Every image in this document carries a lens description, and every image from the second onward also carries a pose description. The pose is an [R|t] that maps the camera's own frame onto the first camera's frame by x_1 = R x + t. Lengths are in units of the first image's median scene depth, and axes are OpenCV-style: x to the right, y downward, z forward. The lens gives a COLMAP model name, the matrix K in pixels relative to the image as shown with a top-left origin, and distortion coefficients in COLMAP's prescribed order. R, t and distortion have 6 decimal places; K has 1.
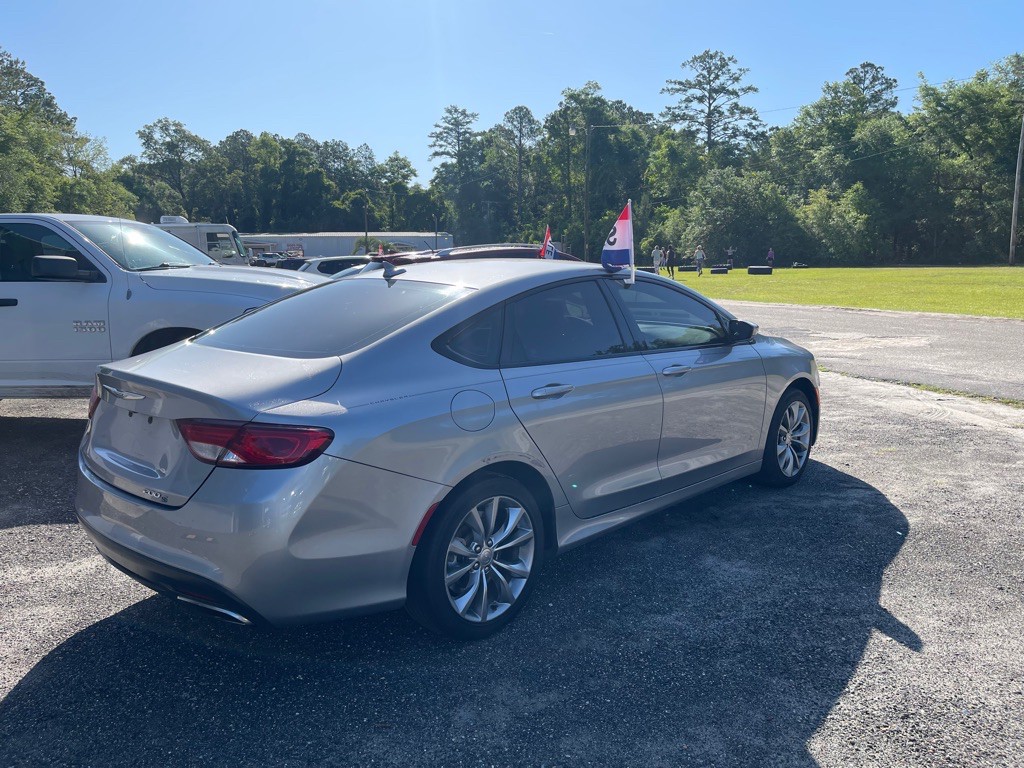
lens RADIAL K [[765.5, 0, 511.2], [0, 765.5, 389.4], [0, 0, 1]] dist [0.071695, -0.095520]
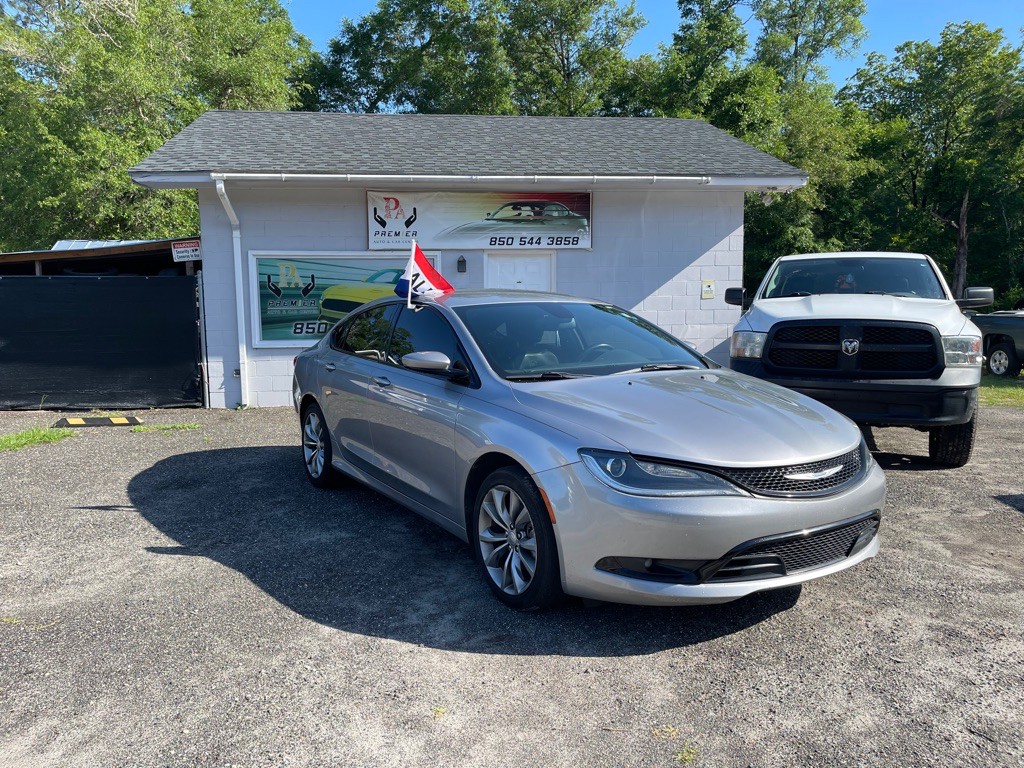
lens RADIAL K [[765.5, 0, 511.2], [0, 765.5, 389.4], [0, 0, 1]] dist [0.071695, -0.095520]
pose [[-0.236531, 0.122343, -0.963891, 1.157138], [-0.159652, 0.973663, 0.162760, -0.208251], [0.958418, 0.192385, -0.210769, 1.269017]]
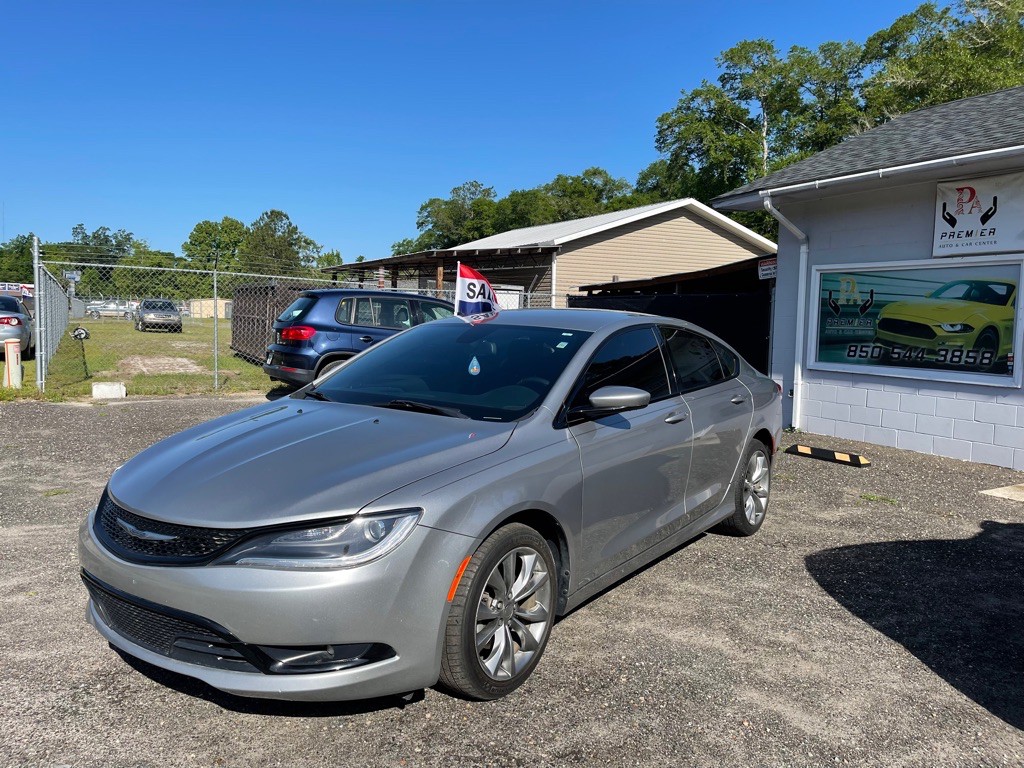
lens RADIAL K [[767.5, 0, 516.6], [0, 767.5, 380.8], [0, 0, 1]] dist [0.081347, -0.112044]
pose [[-0.989728, 0.006740, -0.142804, 0.212968], [-0.031275, 0.964485, 0.262280, -0.342819], [0.139500, 0.264052, -0.954367, 1.990316]]
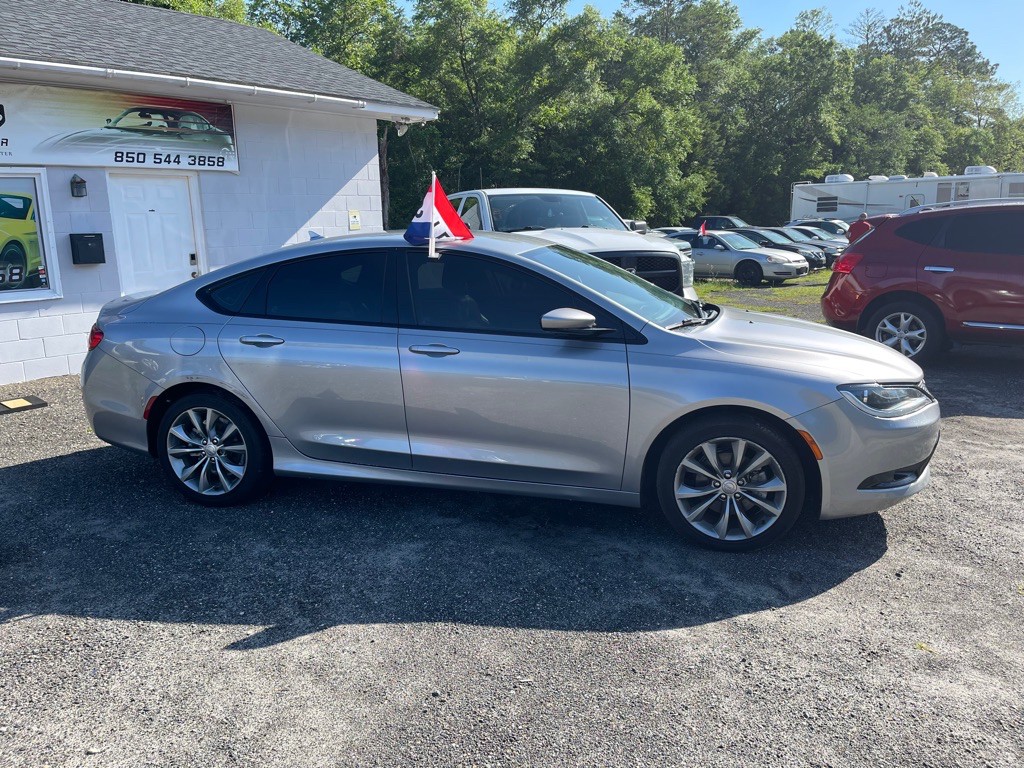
lens RADIAL K [[767.5, 0, 516.6], [0, 767.5, 380.8], [0, 0, 1]] dist [0.081347, -0.112044]
pose [[0.496875, 0.182463, -0.848424, 0.962926], [-0.141576, 0.981592, 0.128188, -0.109102], [0.856196, 0.056423, 0.513561, 0.520730]]
